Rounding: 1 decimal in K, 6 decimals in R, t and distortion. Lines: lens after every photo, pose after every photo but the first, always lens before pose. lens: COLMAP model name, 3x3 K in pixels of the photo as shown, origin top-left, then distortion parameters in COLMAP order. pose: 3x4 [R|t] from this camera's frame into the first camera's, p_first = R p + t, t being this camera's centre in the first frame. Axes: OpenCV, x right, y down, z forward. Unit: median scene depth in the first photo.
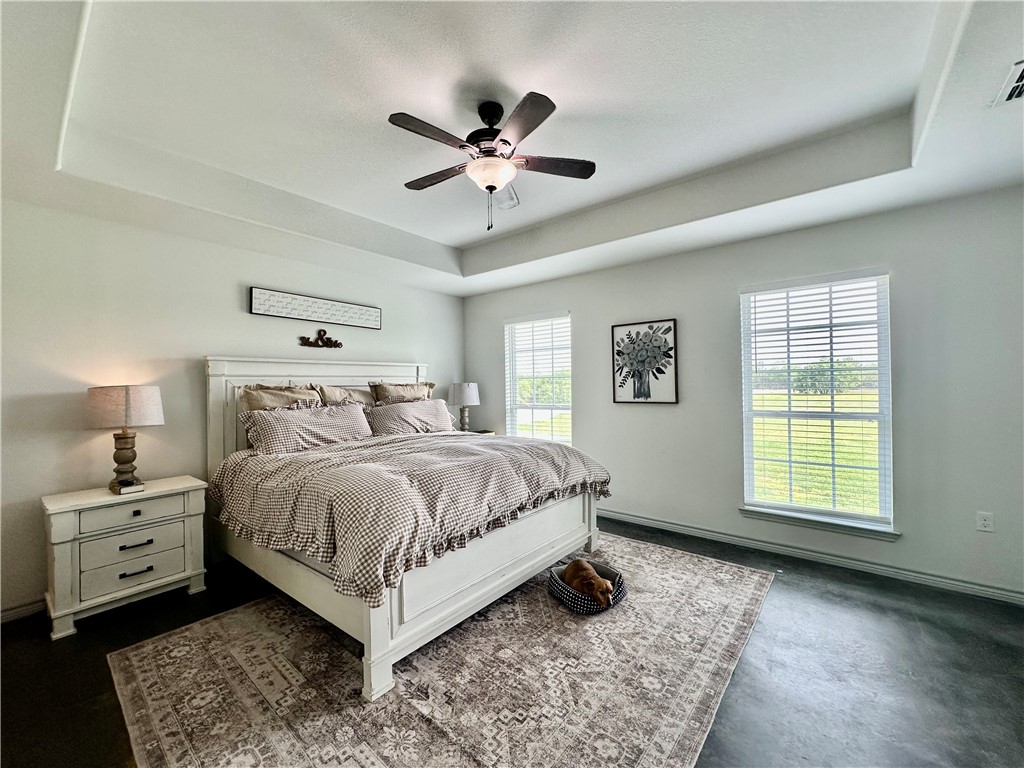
lens RADIAL K [[407.3, 0, 510.9], [0, 407.3, 383.0], [0, 0, 1]] dist [-0.002610, 0.000507]
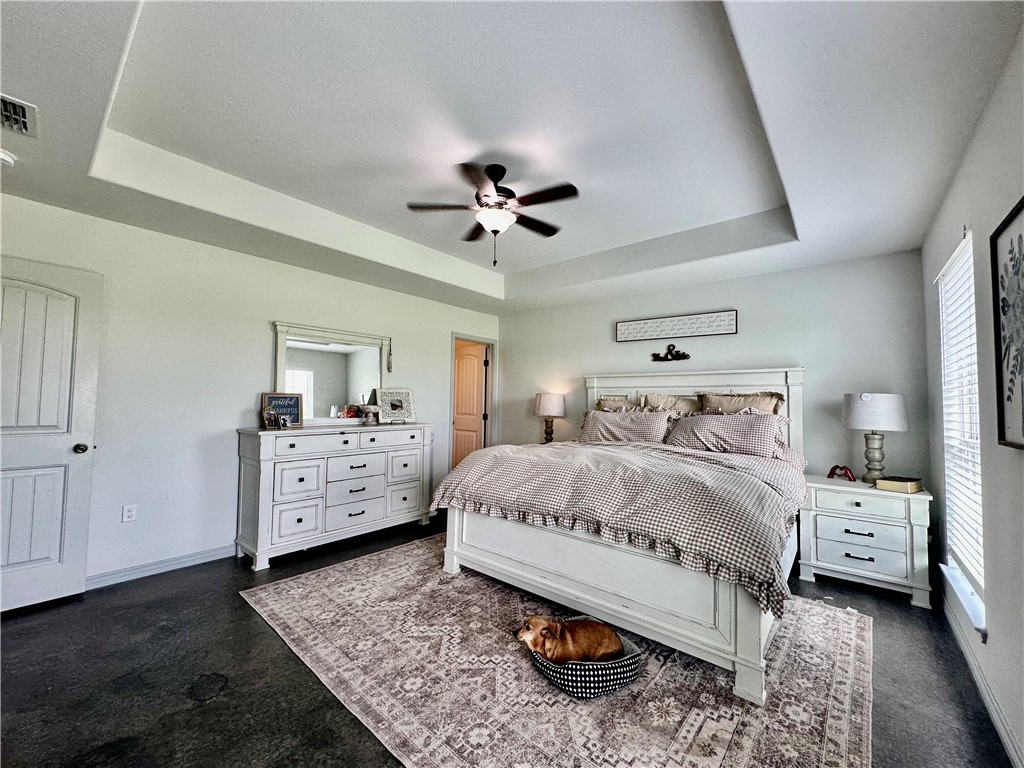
lens RADIAL K [[407.3, 0, 510.2], [0, 407.3, 383.7], [0, 0, 1]] dist [-0.002610, 0.000507]
pose [[-0.013178, -0.031195, -0.999426, 0.756106], [-0.014334, 0.999416, -0.031006, 0.017630], [0.999810, 0.013917, -0.013618, 0.689882]]
